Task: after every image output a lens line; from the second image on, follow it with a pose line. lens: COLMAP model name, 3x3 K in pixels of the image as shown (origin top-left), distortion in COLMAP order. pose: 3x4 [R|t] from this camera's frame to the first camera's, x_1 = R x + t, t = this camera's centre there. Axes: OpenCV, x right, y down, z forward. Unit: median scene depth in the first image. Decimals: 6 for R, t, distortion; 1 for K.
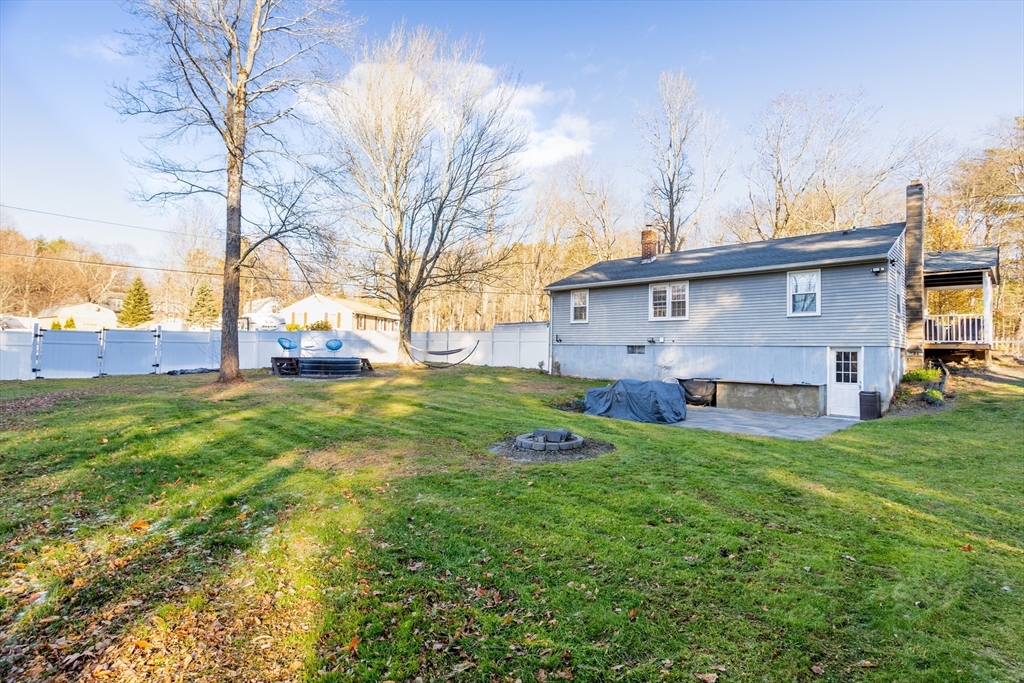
lens RADIAL K [[494.9, 0, 519.0], [0, 494.9, 332.3], [0, 0, 1]] dist [-0.057690, 0.032379]
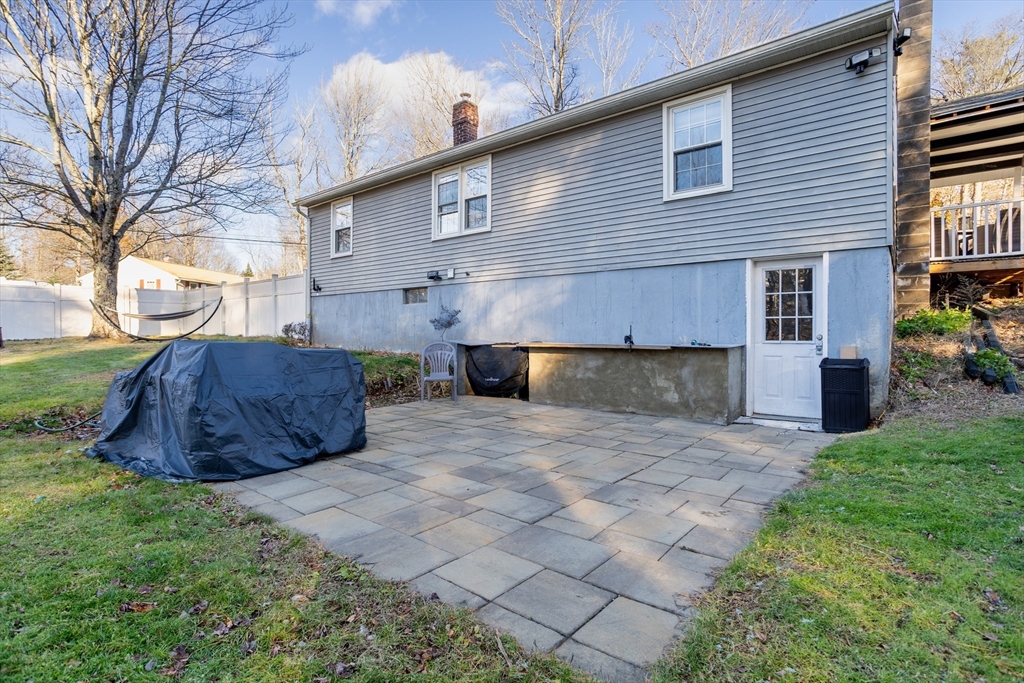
lens RADIAL K [[494.9, 0, 519.0], [0, 494.9, 332.3], [0, 0, 1]] dist [-0.057690, 0.032379]
pose [[0.991824, -0.020123, 0.126018, 0.369526], [0.014970, 0.999018, 0.041706, 0.072409], [-0.126733, -0.039478, 0.991151, 0.579643]]
